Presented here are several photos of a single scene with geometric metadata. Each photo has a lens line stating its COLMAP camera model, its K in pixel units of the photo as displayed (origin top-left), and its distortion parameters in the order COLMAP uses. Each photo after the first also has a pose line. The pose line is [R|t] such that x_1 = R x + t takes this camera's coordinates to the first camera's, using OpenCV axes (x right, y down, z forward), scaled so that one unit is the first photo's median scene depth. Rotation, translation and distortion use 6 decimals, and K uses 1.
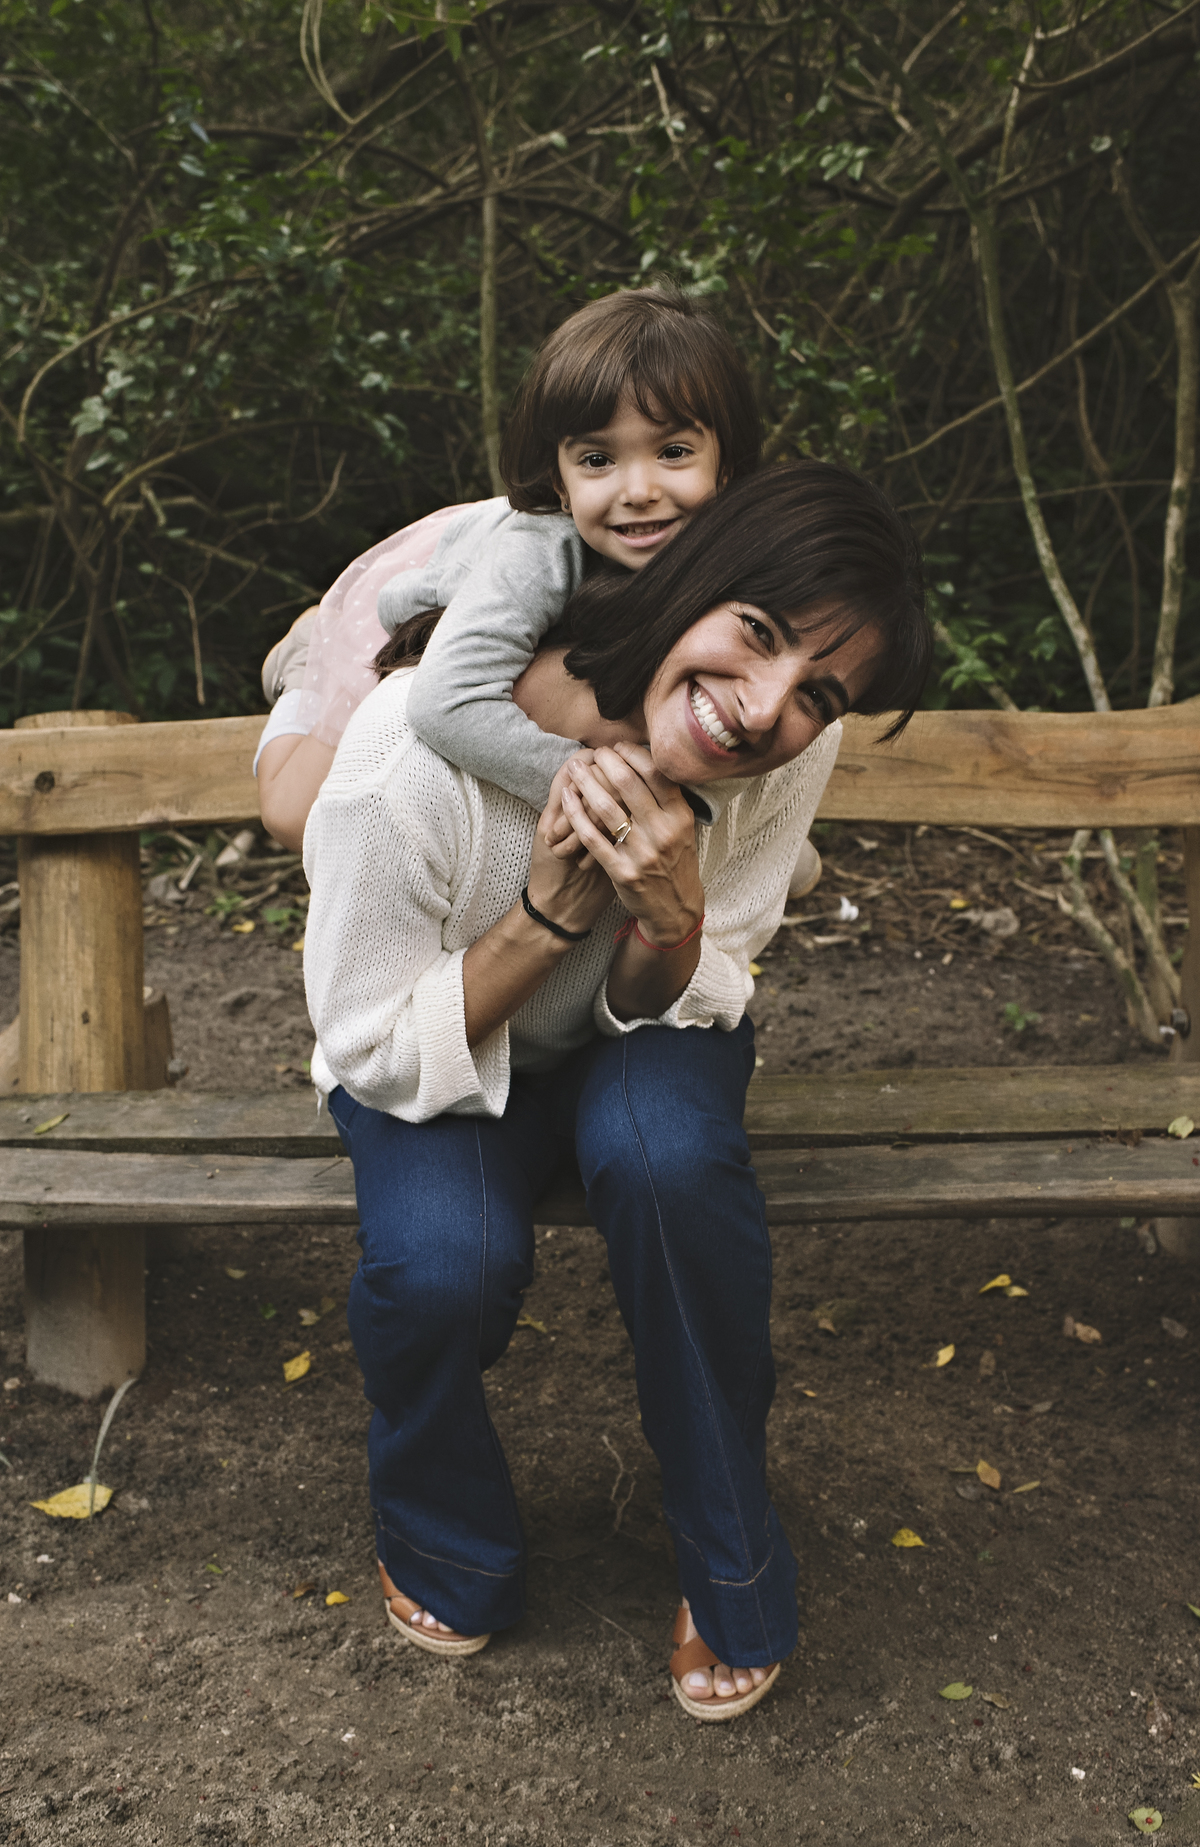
lens RADIAL K [[1817.5, 0, 600.0], [0, 1817.5, 923.5], [0, 0, 1]] dist [-0.000859, 0.003393]
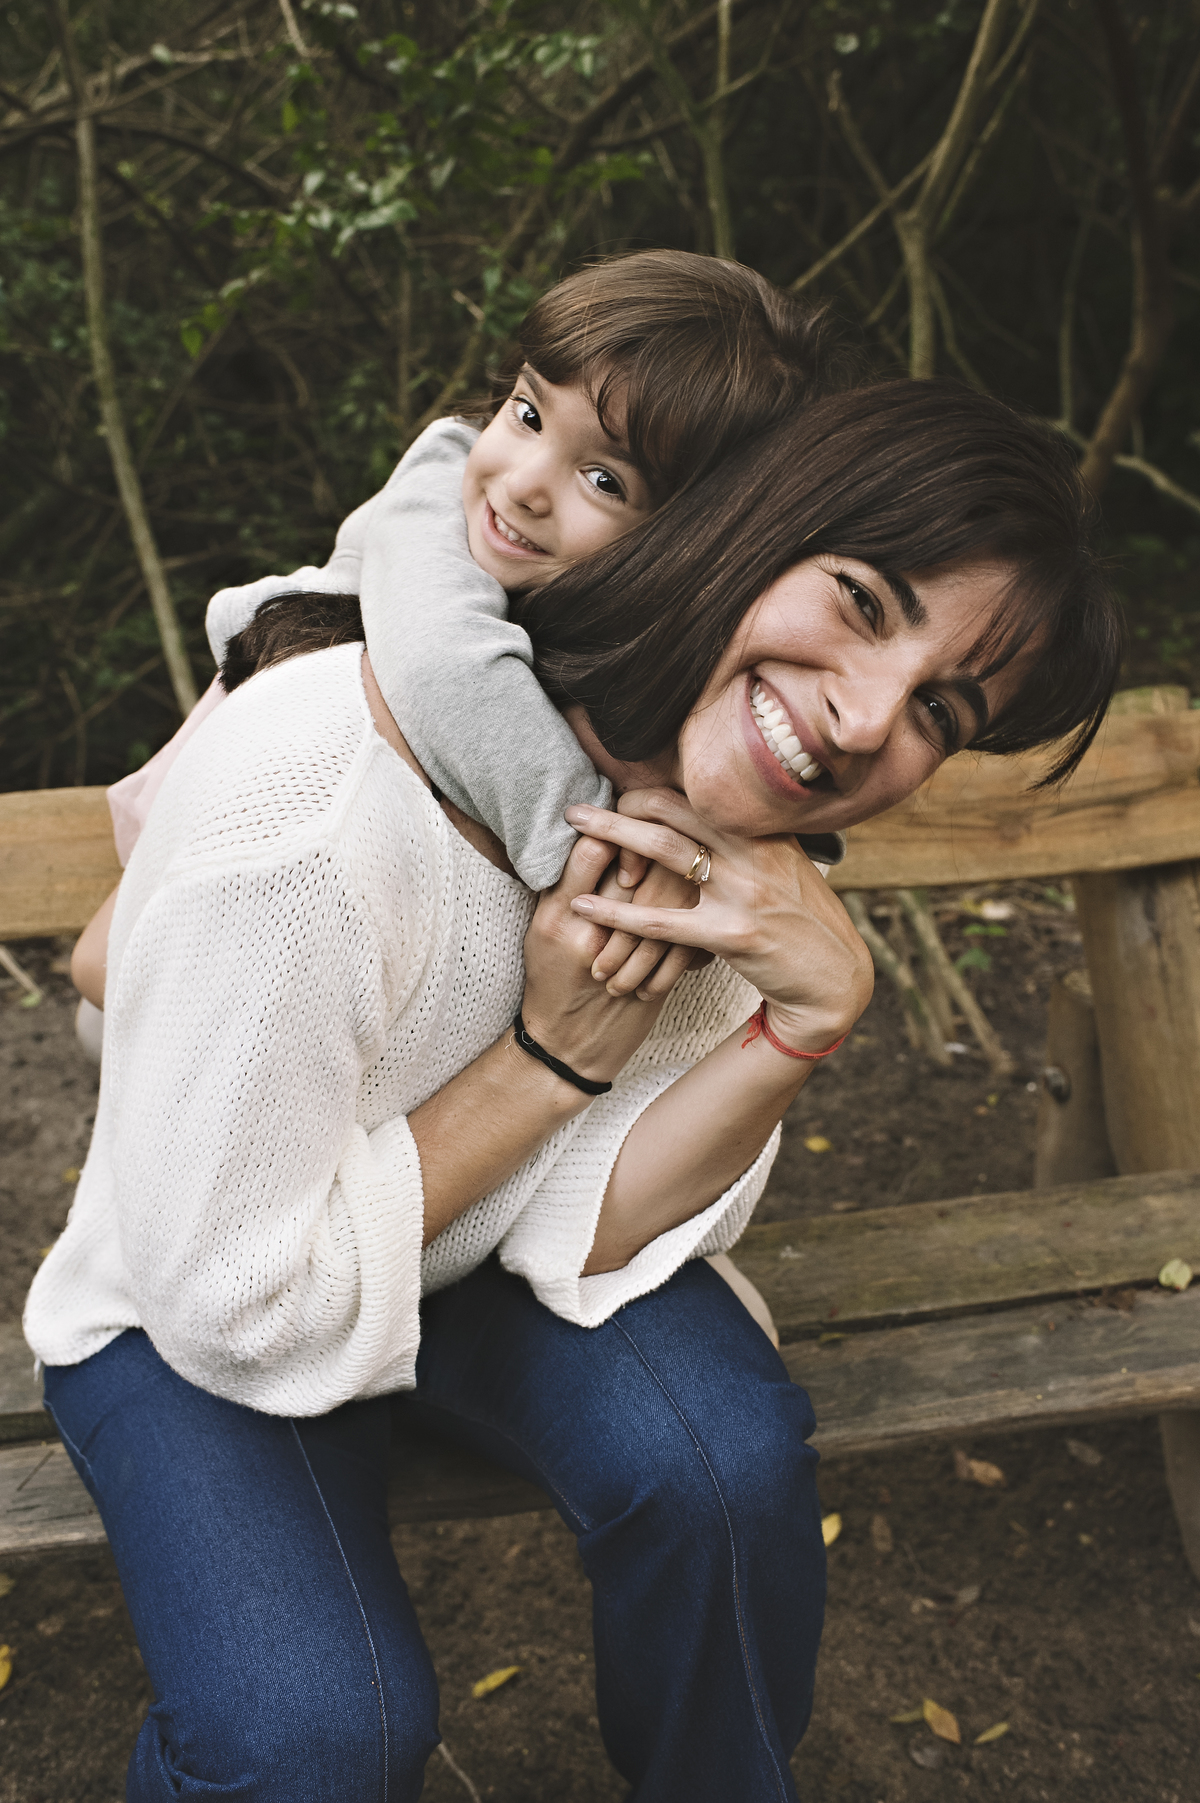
lens RADIAL K [[1792.8, 0, 588.9], [0, 1792.8, 893.2], [0, 0, 1]] dist [-0.011559, 0.013754]
pose [[0.975515, -0.079403, 0.205100, -0.060813], [0.077455, 0.996842, 0.017520, -0.073542], [-0.205843, -0.001205, 0.978584, 0.267545]]
